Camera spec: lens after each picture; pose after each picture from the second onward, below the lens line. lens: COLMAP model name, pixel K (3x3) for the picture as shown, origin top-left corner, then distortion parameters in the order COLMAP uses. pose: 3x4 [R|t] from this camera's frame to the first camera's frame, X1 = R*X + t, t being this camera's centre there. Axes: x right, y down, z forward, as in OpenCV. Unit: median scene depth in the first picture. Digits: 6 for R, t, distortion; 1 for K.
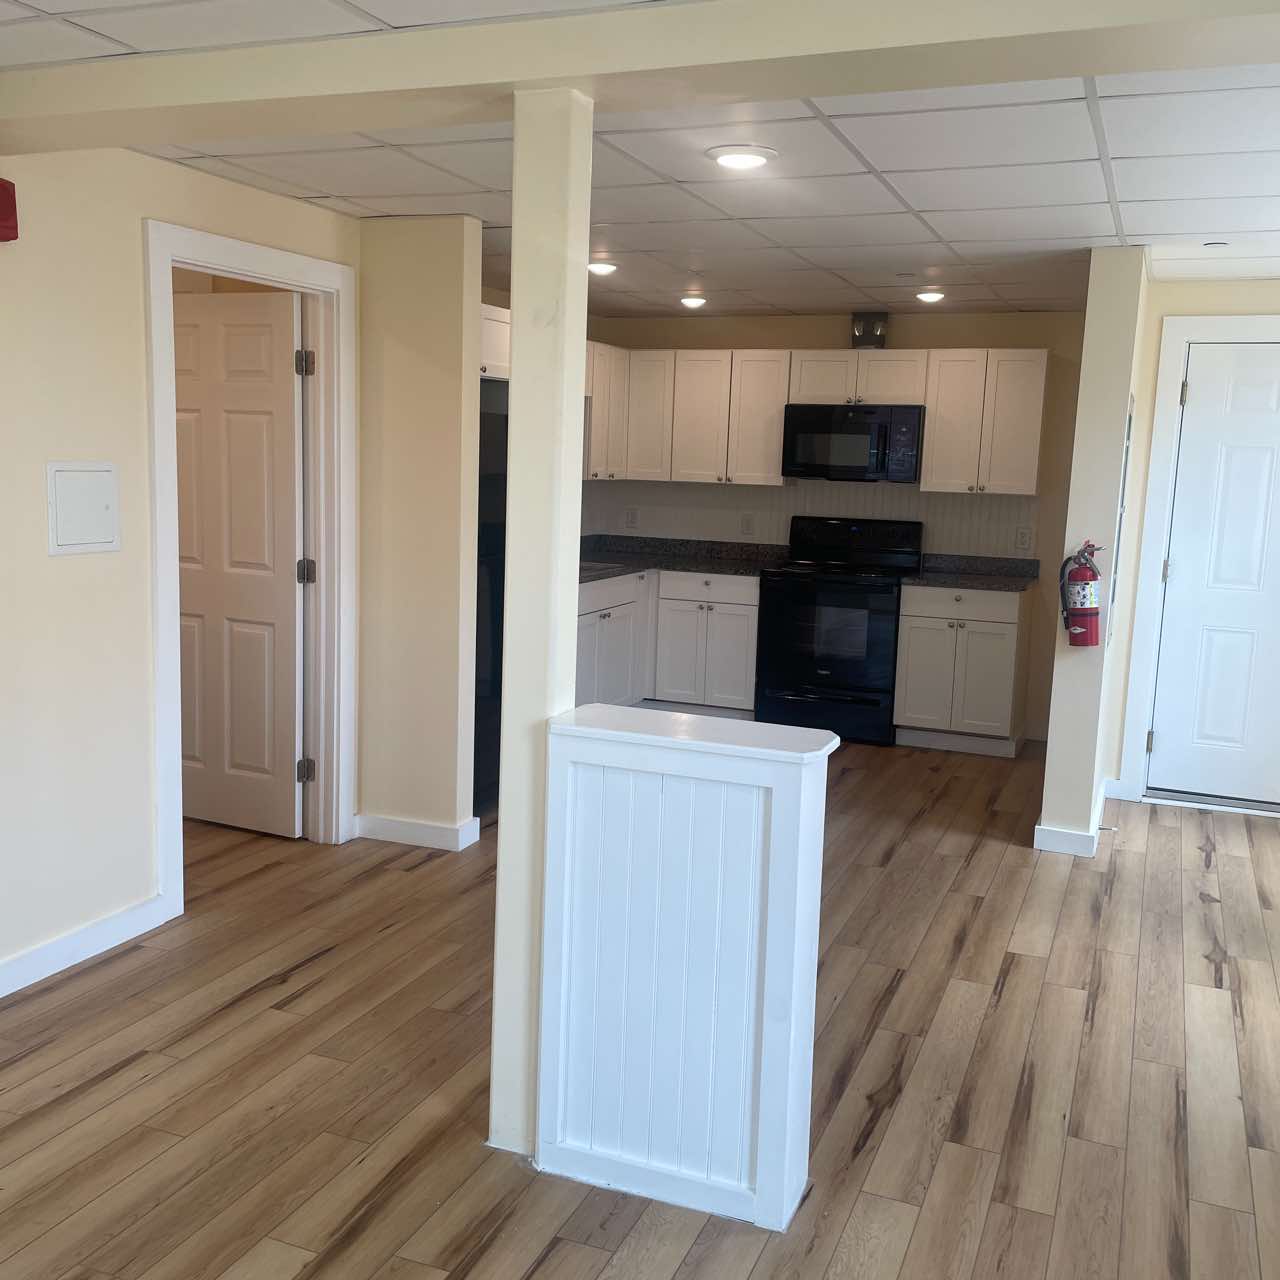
lens RADIAL K [[1289.9, 0, 642.1], [0, 1289.9, 626.8], [0, 0, 1]] dist [0.118078, -0.159338]
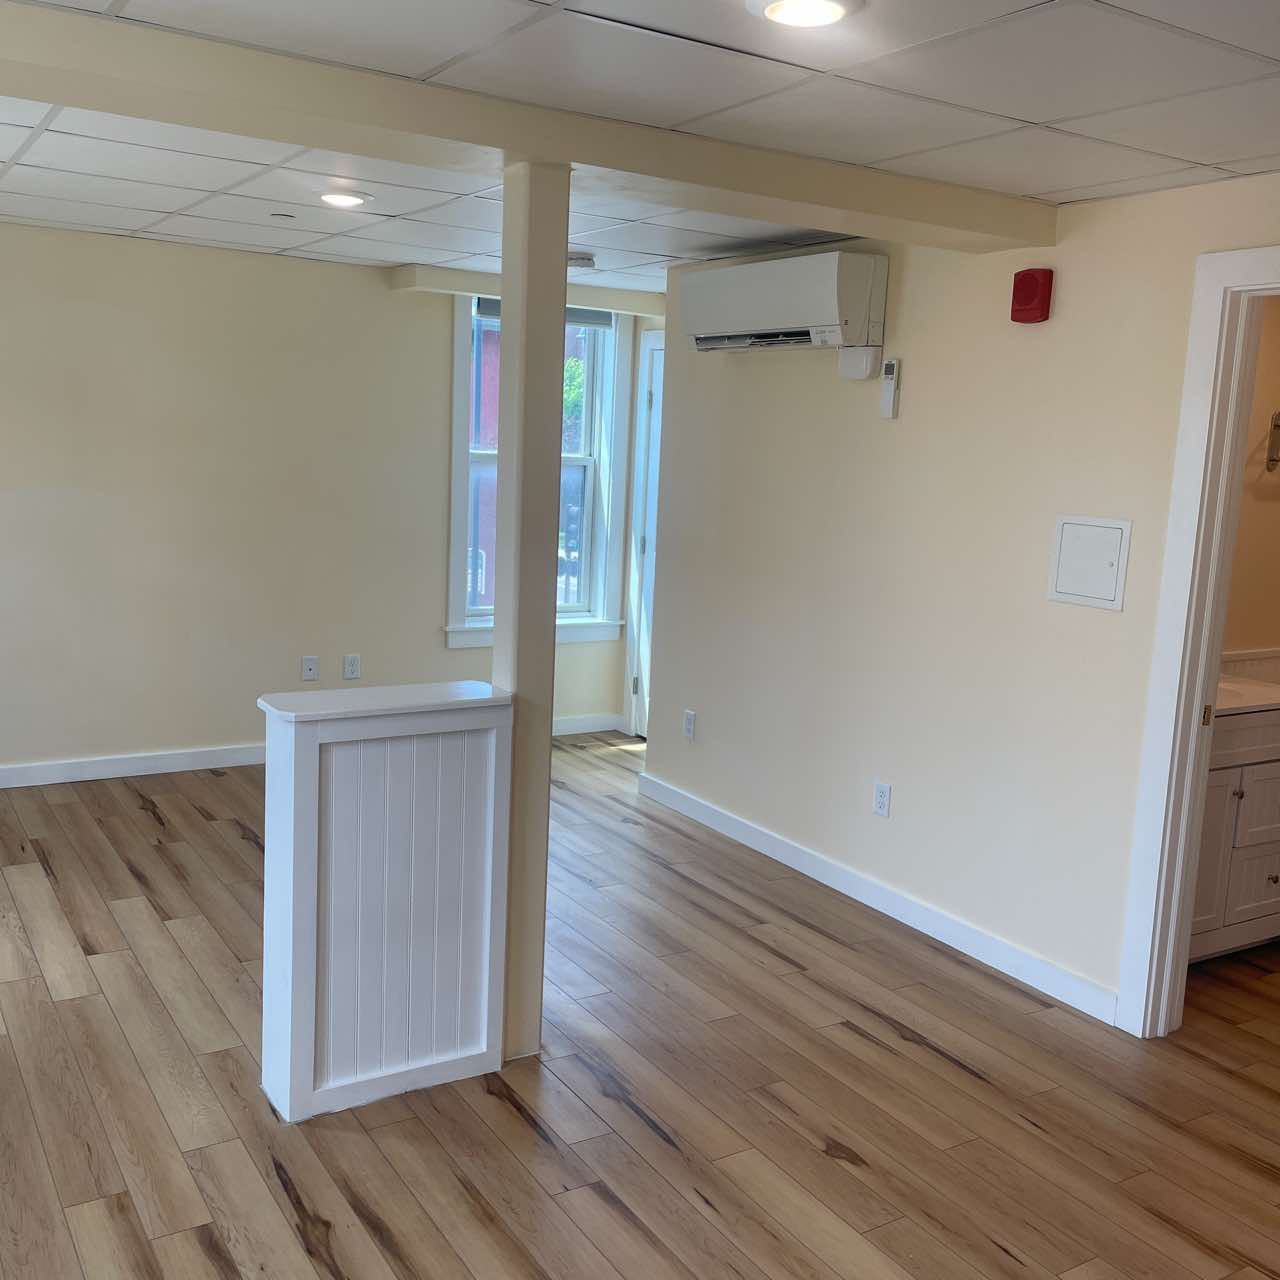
lens RADIAL K [[1289.9, 0, 642.1], [0, 1289.9, 626.8], [0, 0, 1]] dist [0.118078, -0.159338]
pose [[-0.584554, 0.058059, -0.809275, 0.749831], [-0.175583, 0.964748, 0.196040, -0.222822], [0.792128, 0.256691, -0.553753, 1.597224]]
